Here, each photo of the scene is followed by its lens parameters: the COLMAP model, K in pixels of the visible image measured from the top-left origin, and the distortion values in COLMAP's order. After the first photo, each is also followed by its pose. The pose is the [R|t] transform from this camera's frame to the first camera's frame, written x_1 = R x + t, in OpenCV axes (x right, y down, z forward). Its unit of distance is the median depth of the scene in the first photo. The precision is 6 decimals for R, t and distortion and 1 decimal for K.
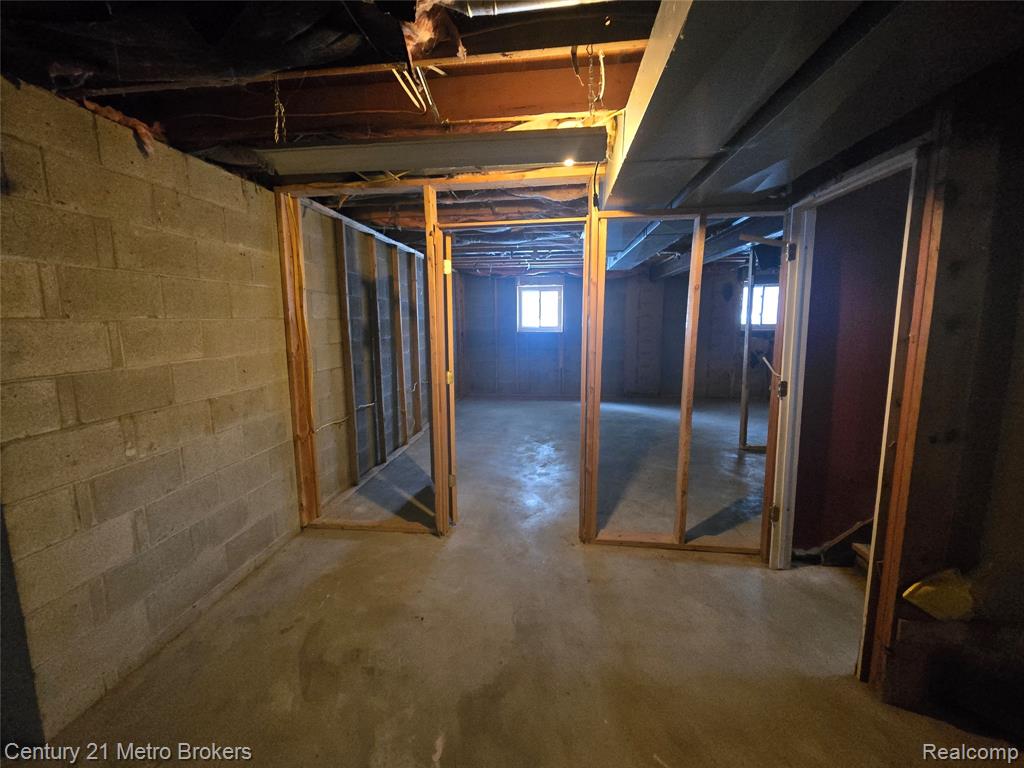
lens RADIAL K [[418.3, 0, 508.0], [0, 418.3, 373.5], [0, 0, 1]] dist [-0.002157, -0.000003]
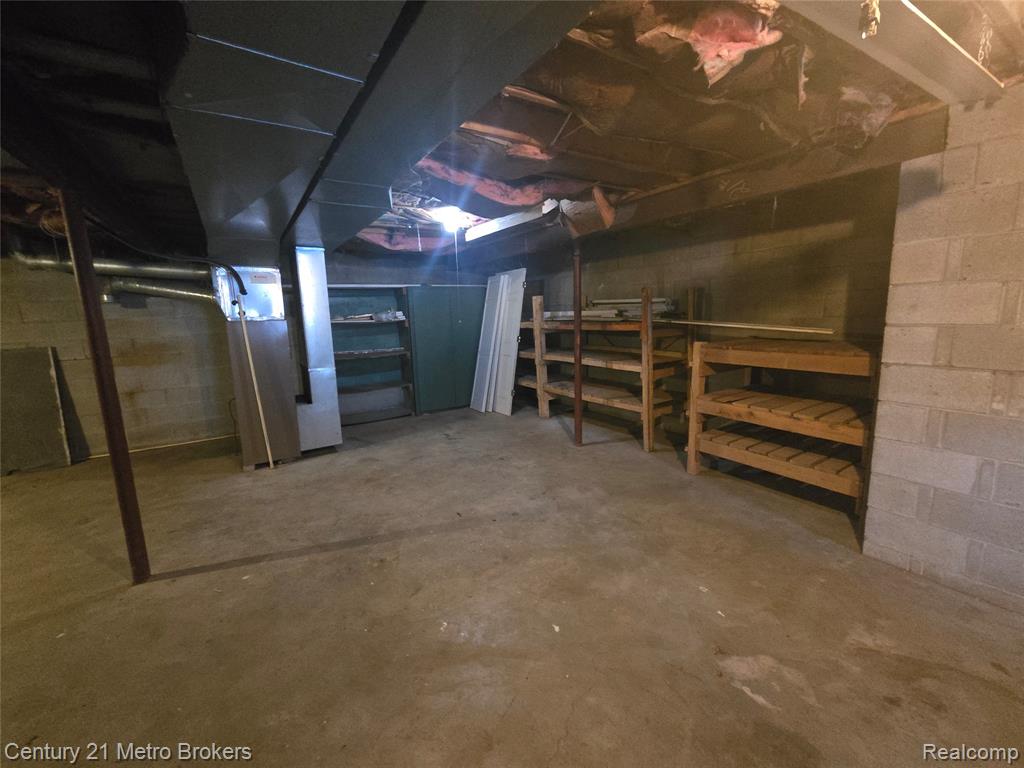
lens RADIAL K [[418.3, 0, 504.2], [0, 418.3, 382.9], [0, 0, 1]] dist [-0.002157, -0.000003]
pose [[-0.784647, 0.141953, -0.603472, 0.765437], [-0.038437, 0.960419, 0.275894, -0.120286], [0.618750, 0.239675, -0.748134, 1.073307]]
